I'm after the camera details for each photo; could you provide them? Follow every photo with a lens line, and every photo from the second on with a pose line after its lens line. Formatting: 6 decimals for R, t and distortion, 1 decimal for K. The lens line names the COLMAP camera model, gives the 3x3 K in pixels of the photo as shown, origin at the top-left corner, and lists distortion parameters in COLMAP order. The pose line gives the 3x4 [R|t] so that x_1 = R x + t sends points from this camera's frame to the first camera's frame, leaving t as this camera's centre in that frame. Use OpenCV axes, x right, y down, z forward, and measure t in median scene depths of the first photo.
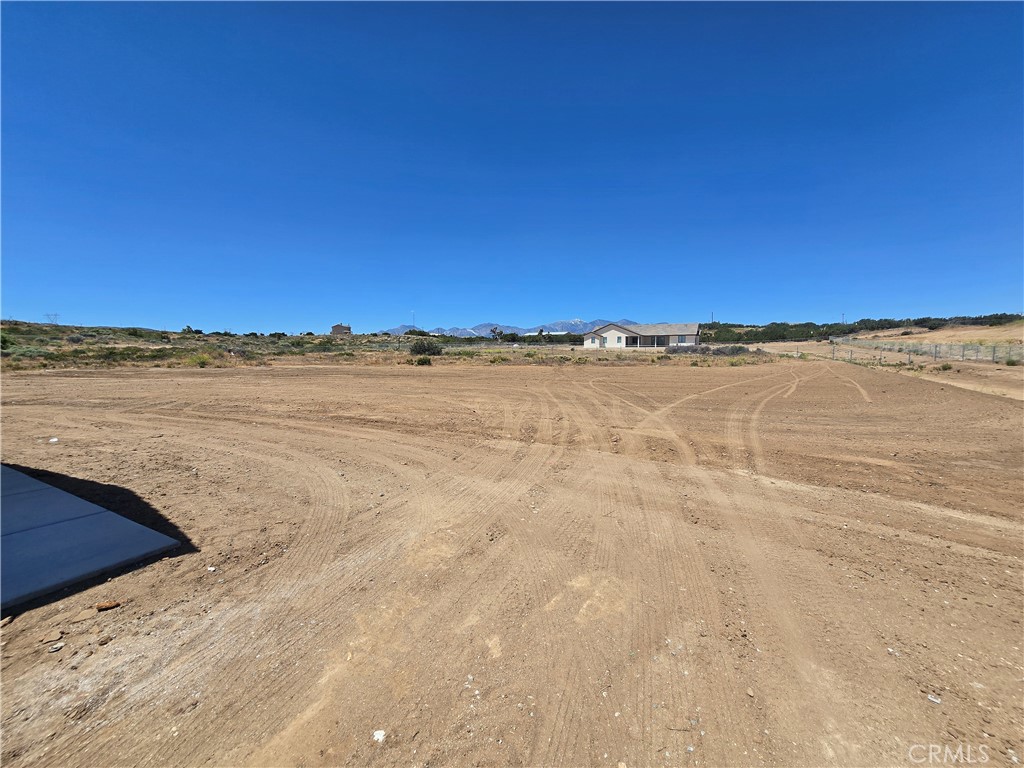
lens RADIAL K [[419.5, 0, 513.3], [0, 419.5, 381.2], [0, 0, 1]] dist [-0.004526, 0.001897]
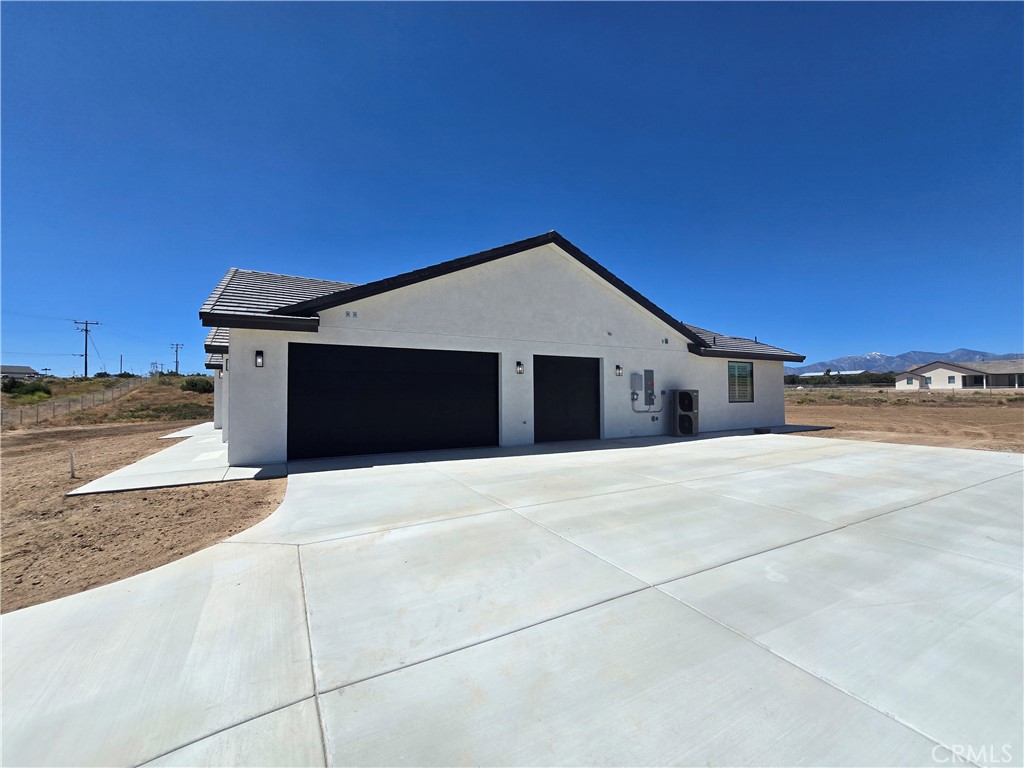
lens RADIAL K [[419.5, 0, 512.6], [0, 419.5, 391.0], [0, 0, 1]] dist [-0.004526, 0.001897]
pose [[0.844865, -0.007961, -0.534920, -0.045331], [-0.034796, 0.996954, -0.069795, 0.014001], [0.533846, 0.077581, 0.842015, -0.187634]]
